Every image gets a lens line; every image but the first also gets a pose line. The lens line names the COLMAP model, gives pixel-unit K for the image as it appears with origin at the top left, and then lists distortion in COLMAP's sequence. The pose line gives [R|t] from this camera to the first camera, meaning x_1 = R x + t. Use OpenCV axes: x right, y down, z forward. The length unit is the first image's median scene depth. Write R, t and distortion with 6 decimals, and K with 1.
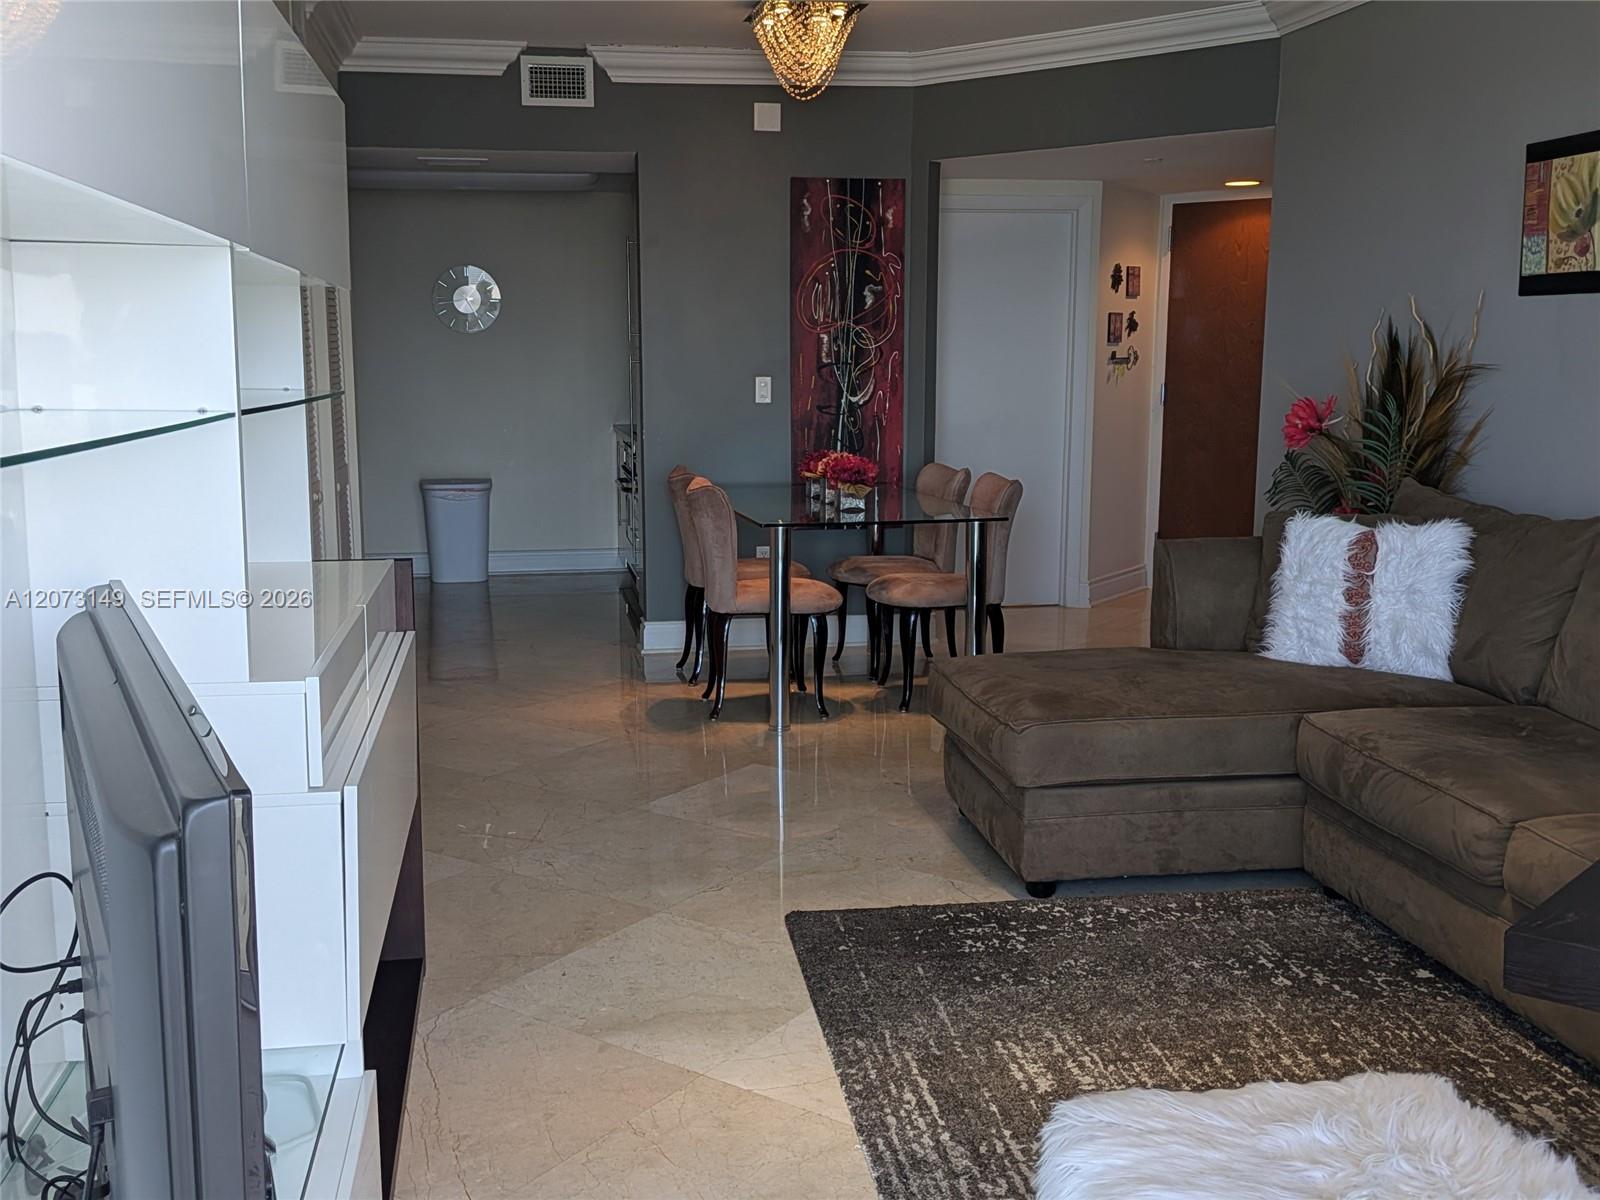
lens RADIAL K [[1536.8, 0, 797.0], [0, 1536.8, 573.7], [0, 0, 1]] dist [0.142252, -0.268795]
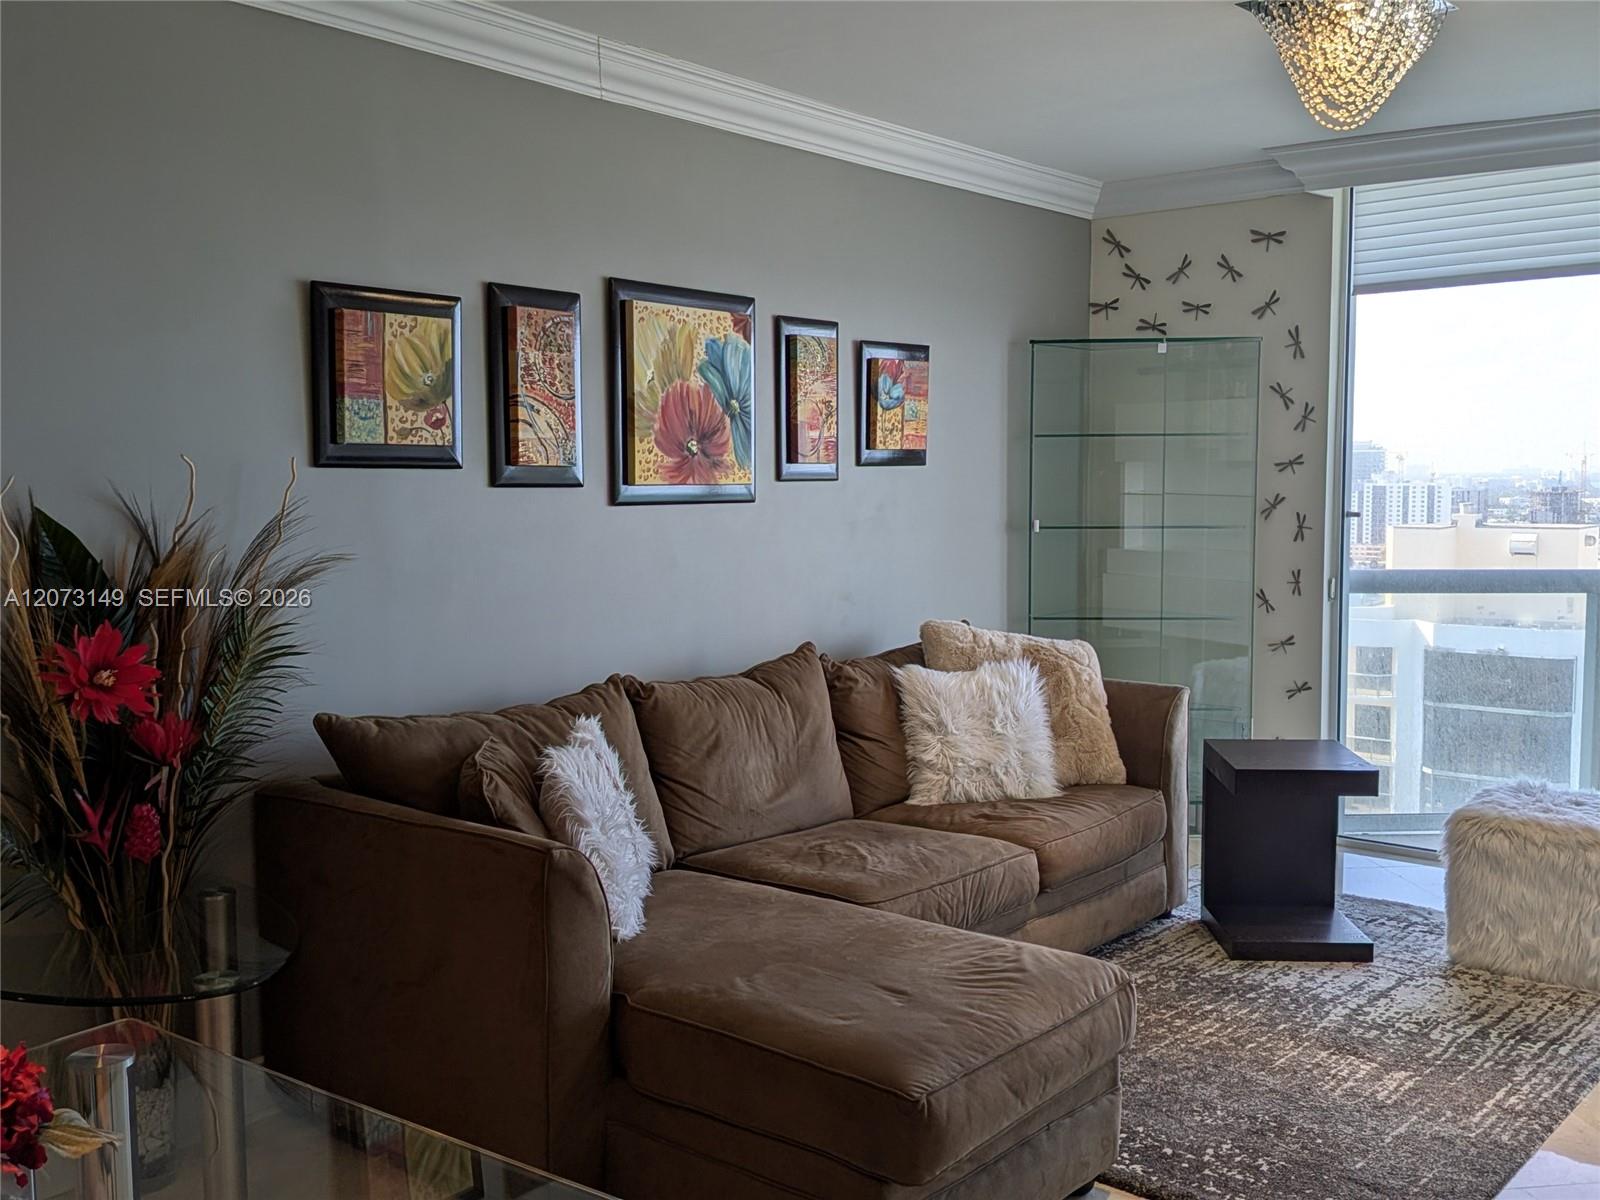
lens RADIAL K [[1536.8, 0, 797.0], [0, 1536.8, 573.7], [0, 0, 1]] dist [0.142252, -0.268795]
pose [[-0.658262, -0.039880, 0.751731, -0.320529], [0.117172, 0.980997, 0.154645, -0.233059], [-0.743614, 0.189879, -0.641081, 1.427909]]
